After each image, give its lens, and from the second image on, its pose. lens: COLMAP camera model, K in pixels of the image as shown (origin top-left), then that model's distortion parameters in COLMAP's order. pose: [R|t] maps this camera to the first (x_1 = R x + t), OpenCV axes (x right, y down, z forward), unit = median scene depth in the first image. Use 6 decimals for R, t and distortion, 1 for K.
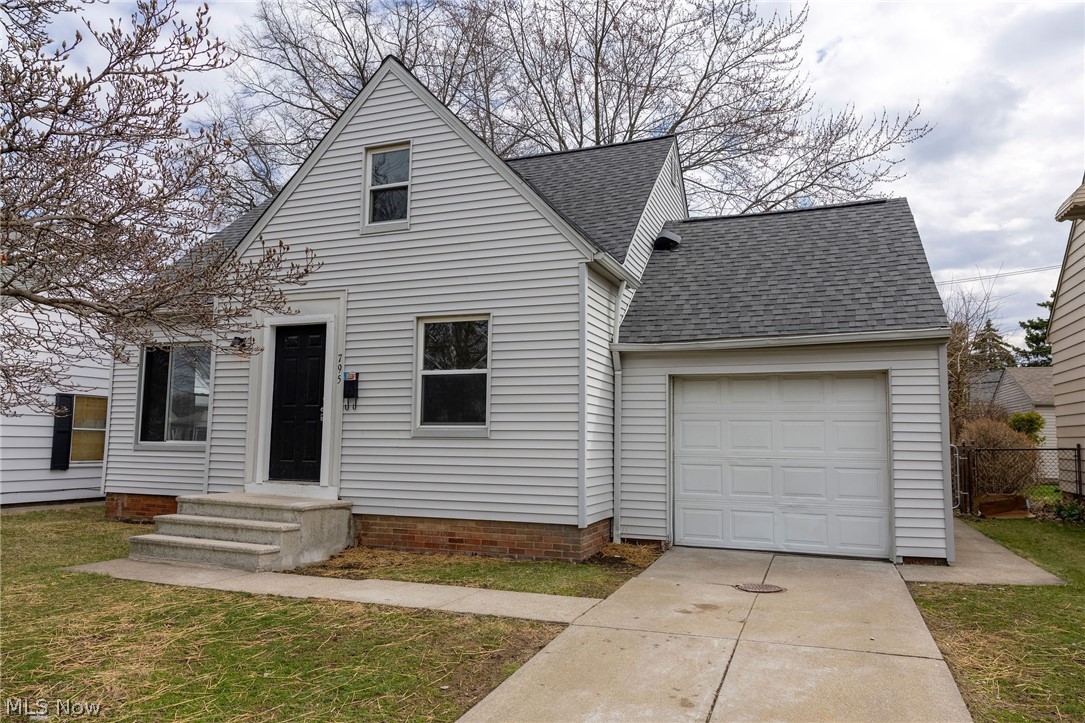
lens RADIAL K [[752.3, 0, 543.0], [0, 752.3, 363.3], [0, 0, 1]] dist [0.008677, -0.007387]
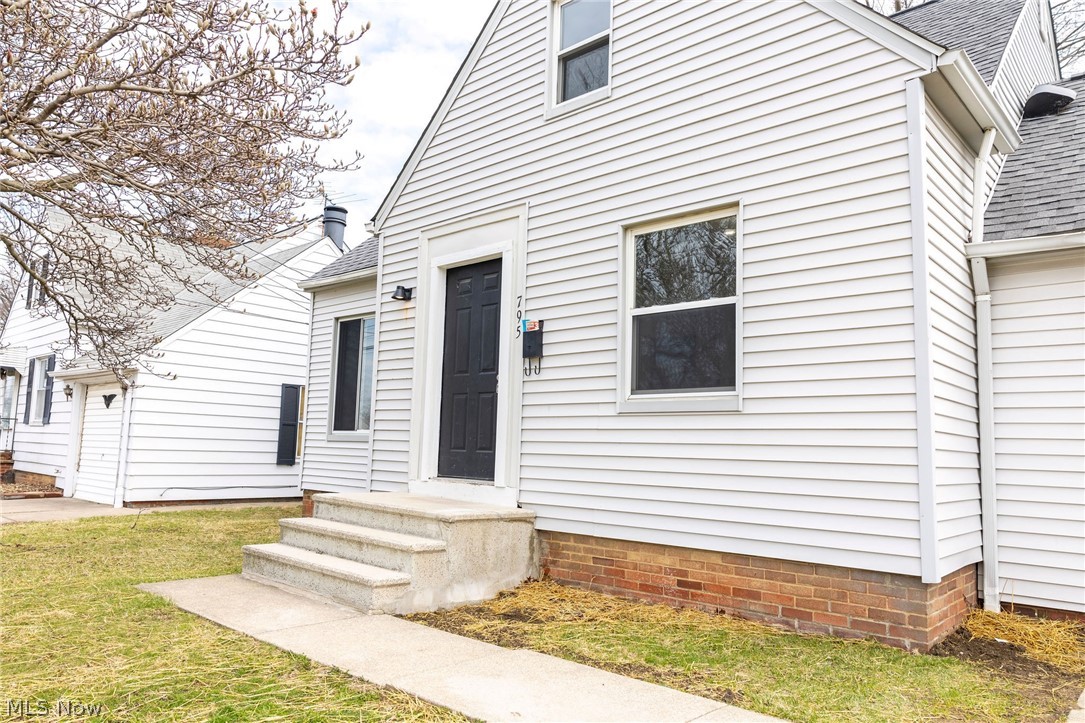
lens RADIAL K [[752.3, 0, 544.4], [0, 752.3, 360.7], [0, 0, 1]] dist [0.008677, -0.007387]
pose [[0.936720, -0.025104, -0.349177, -0.009690], [0.017039, 0.999513, -0.026150, 0.068714], [0.349663, 0.018546, 0.936692, 0.380601]]
